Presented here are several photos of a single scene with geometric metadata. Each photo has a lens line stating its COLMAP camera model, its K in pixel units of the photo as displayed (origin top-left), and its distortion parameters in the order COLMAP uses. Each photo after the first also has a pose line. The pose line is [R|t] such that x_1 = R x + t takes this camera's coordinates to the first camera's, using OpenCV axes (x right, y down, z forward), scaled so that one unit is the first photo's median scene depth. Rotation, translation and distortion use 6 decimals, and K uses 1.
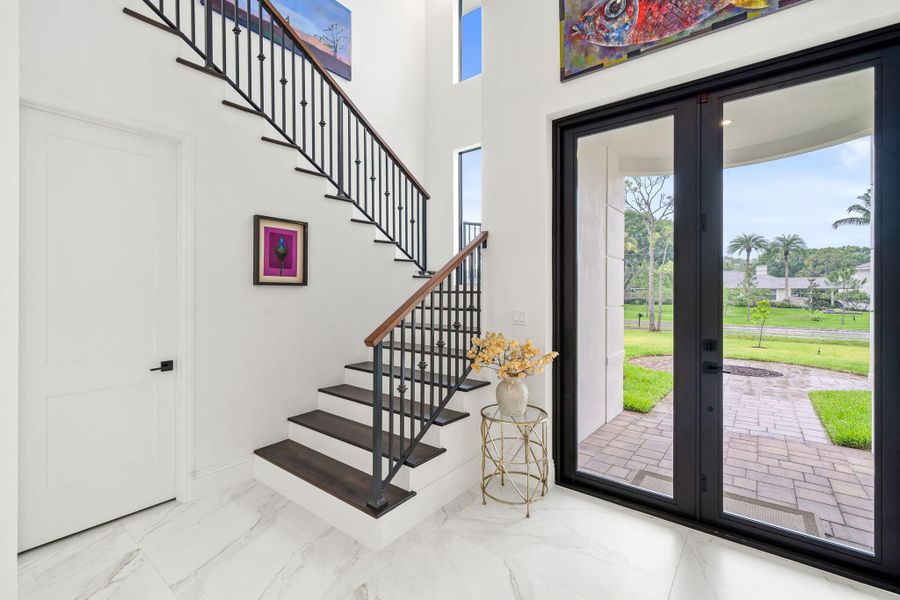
lens RADIAL K [[396.8, 0, 451.3], [0, 396.8, 290.5], [0, 0, 1]] dist [-0.000198, 0.000702]
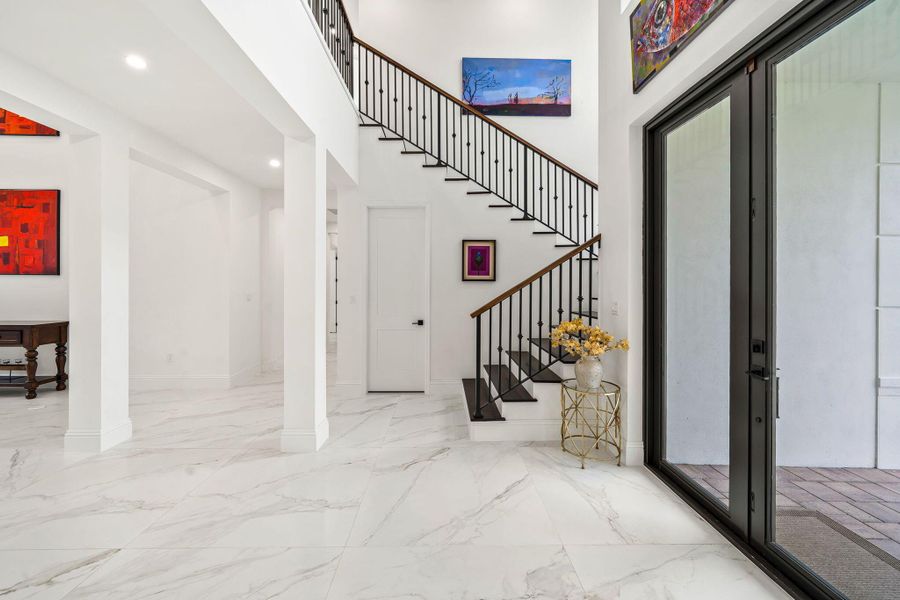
lens RADIAL K [[363.4, 0, 449.5], [0, 363.4, 285.0], [0, 0, 1]] dist [-0.001937, 0.000201]
pose [[0.634910, 0.001310, -0.772585, 0.725401], [-0.000567, 0.999999, 0.001229, 0.000878], [0.772586, -0.000342, 0.634910, -0.030865]]
